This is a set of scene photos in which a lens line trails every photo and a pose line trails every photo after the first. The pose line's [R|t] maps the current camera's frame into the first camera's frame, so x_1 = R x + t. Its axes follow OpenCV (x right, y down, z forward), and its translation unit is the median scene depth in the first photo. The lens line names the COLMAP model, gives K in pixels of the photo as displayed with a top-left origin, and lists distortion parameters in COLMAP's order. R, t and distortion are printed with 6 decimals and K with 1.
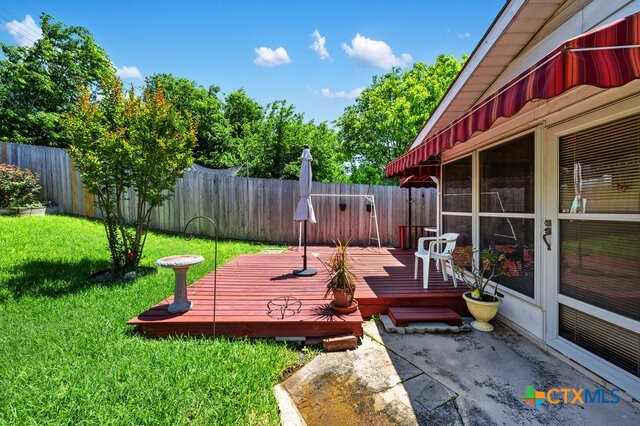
lens RADIAL K [[253.2, 0, 320.2], [0, 253.2, 211.2], [0, 0, 1]] dist [-0.003099, 0.000829]
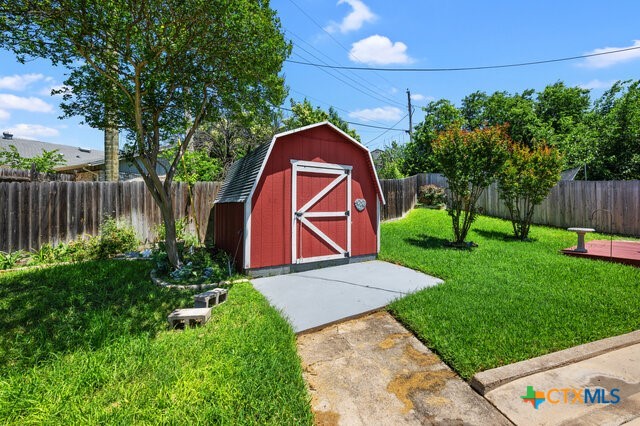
lens RADIAL K [[253.2, 0, 318.8], [0, 253.2, 212.6], [0, 0, 1]] dist [-0.003099, 0.000829]
pose [[0.543923, 0.020703, -0.838880, 0.020886], [-0.008610, 0.999781, 0.019091, 0.010571], [0.839091, -0.003161, 0.543982, -0.838195]]
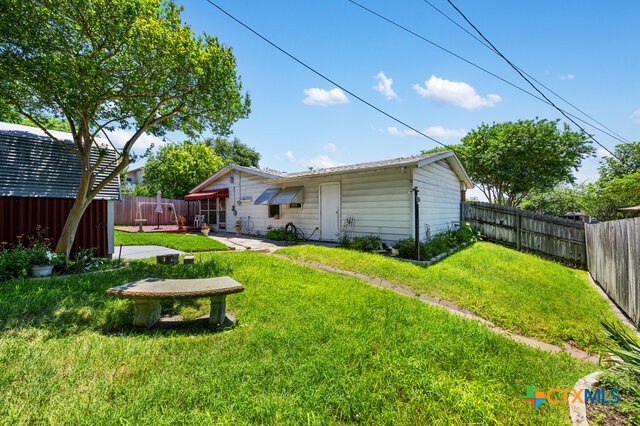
lens RADIAL K [[253.2, 0, 320.3], [0, 253.2, 211.4], [0, 0, 1]] dist [-0.003099, 0.000829]
pose [[0.638439, 0.010088, 0.769606, -0.692518], [0.002776, 0.999877, -0.015409, 0.047649], [-0.769667, 0.011974, 0.638333, -1.496712]]
